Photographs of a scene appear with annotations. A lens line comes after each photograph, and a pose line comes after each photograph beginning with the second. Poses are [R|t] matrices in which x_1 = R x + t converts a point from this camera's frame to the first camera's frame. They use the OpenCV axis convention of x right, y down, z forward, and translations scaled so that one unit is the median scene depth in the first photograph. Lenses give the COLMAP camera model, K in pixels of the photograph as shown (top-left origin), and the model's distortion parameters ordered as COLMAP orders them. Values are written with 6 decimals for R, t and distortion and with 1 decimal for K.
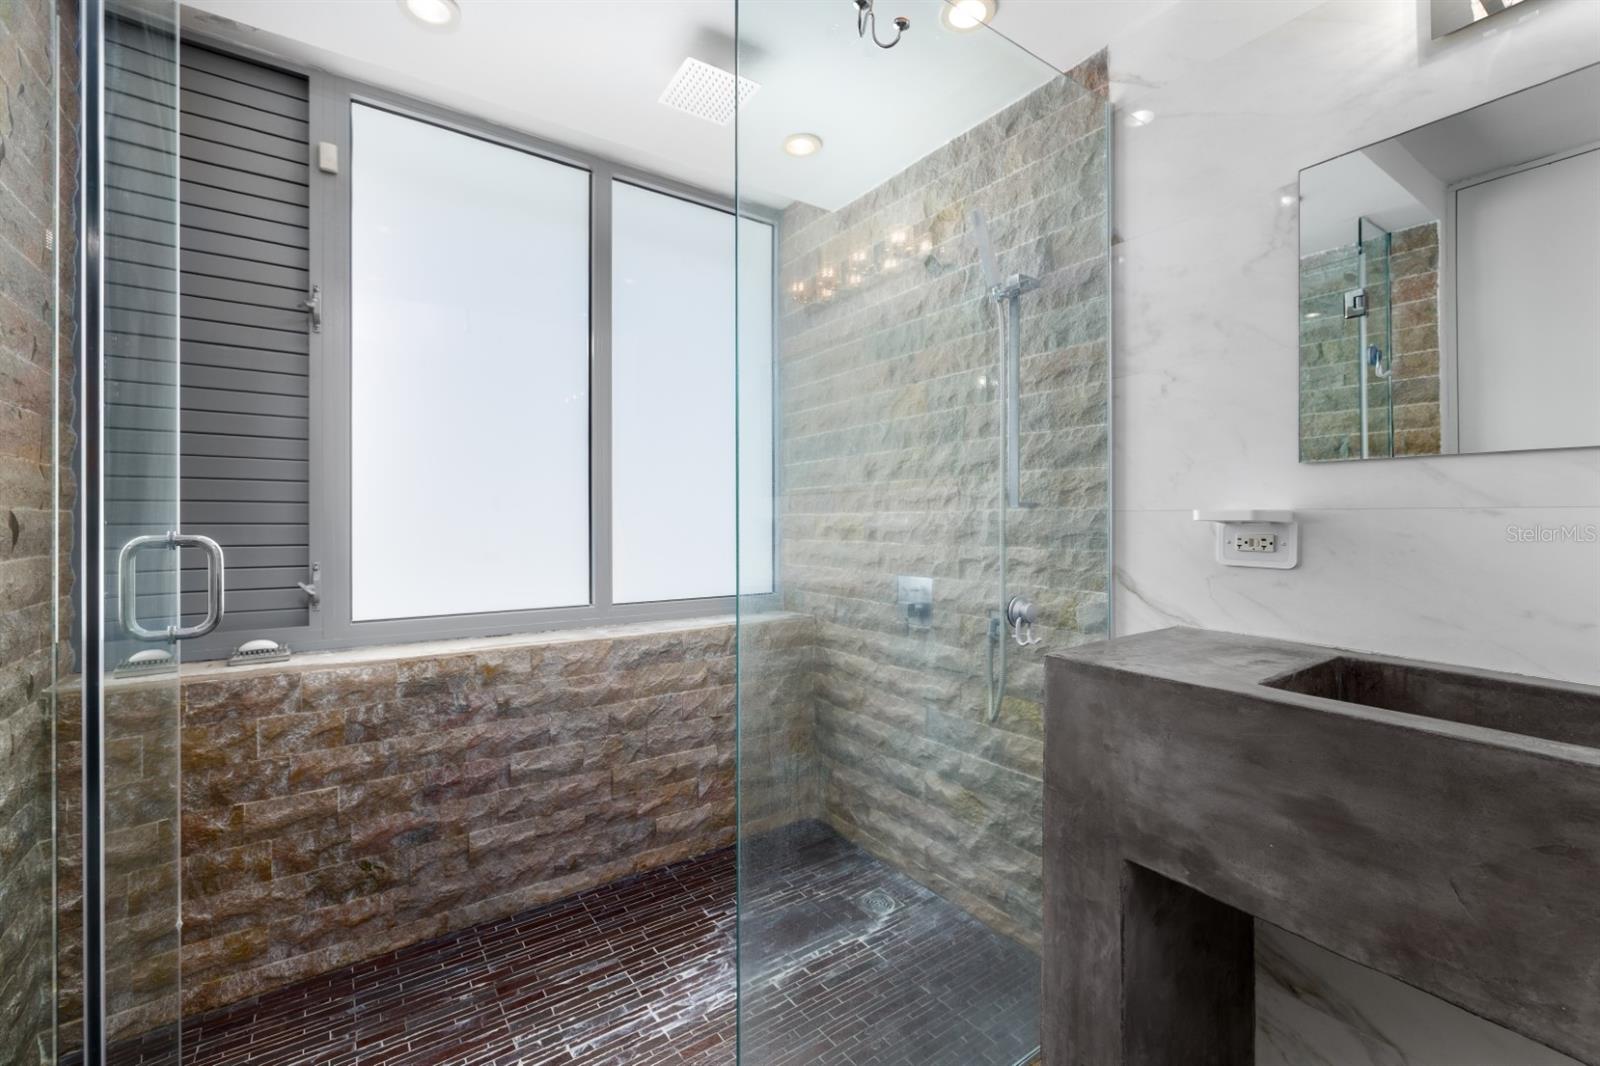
lens RADIAL K [[683.0, 0, 794.8], [0, 683.0, 525.0], [0, 0, 1]] dist [-0.001914, -0.000239]
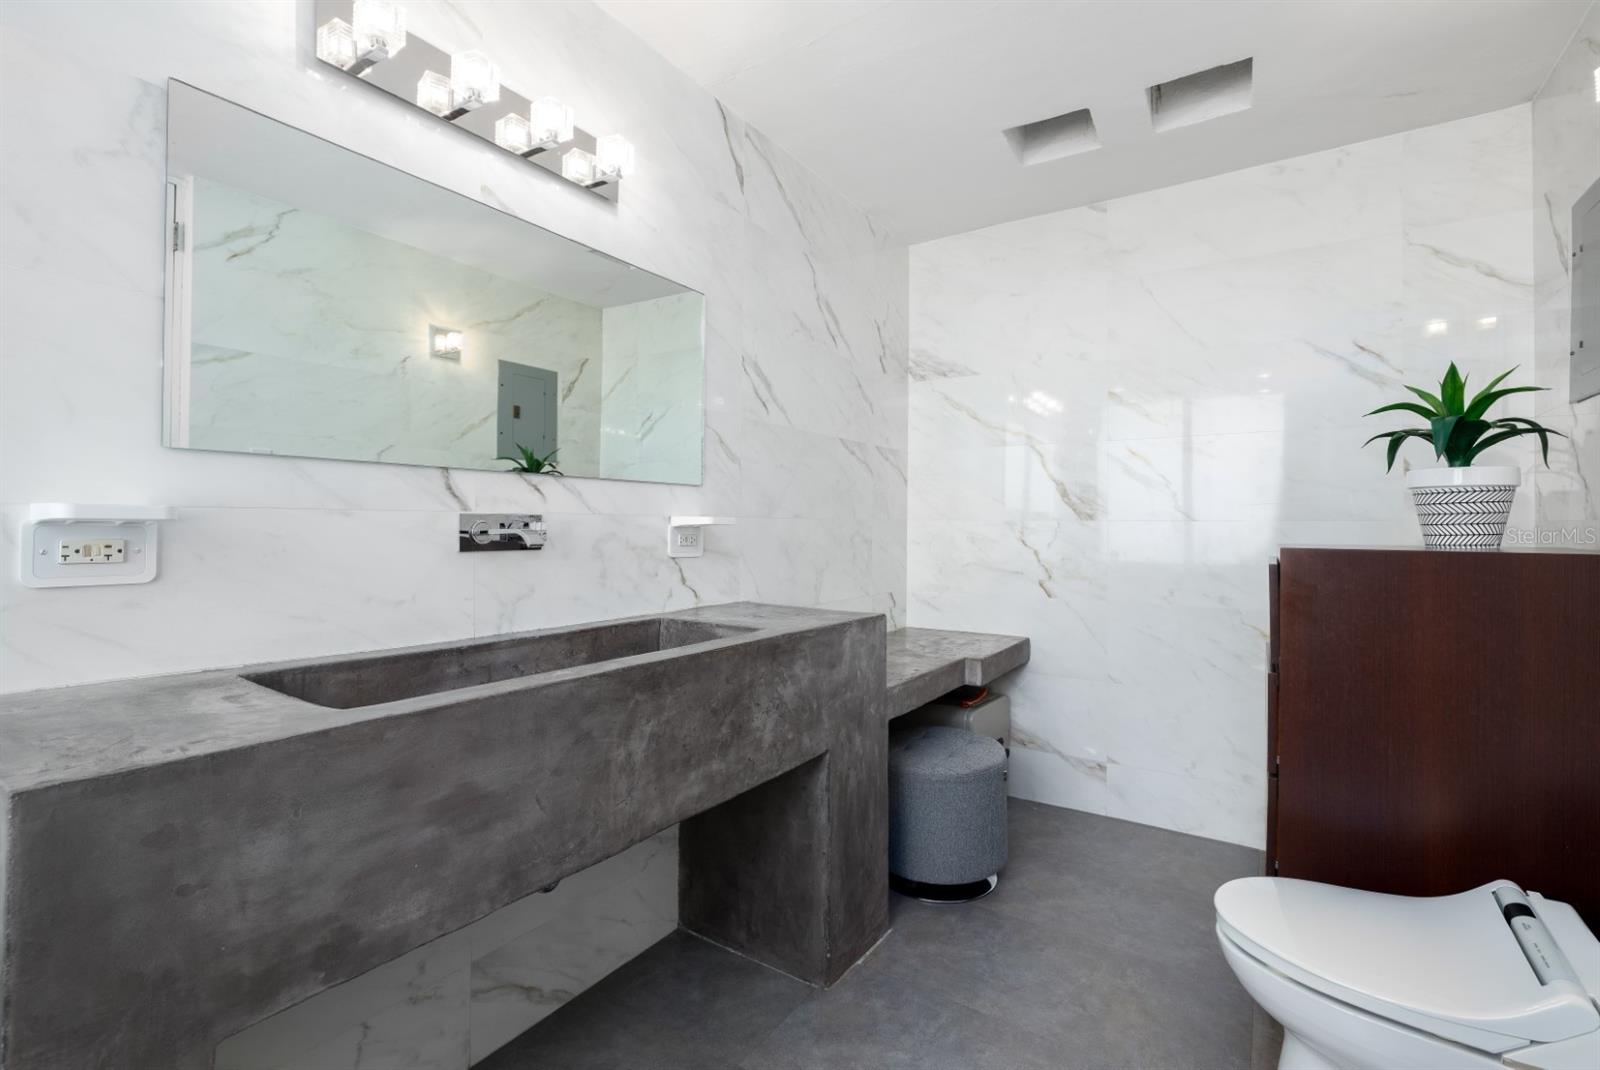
lens RADIAL K [[714.3, 0, 794.9], [0, 714.3, 526.4], [0, 0, 1]] dist [-0.000644, 0.000377]
pose [[-0.370183, -0.006257, 0.928938, -0.335757], [0.002425, 0.999967, 0.007702, -0.004183], [-0.928956, 0.005104, -0.370156, 0.718446]]
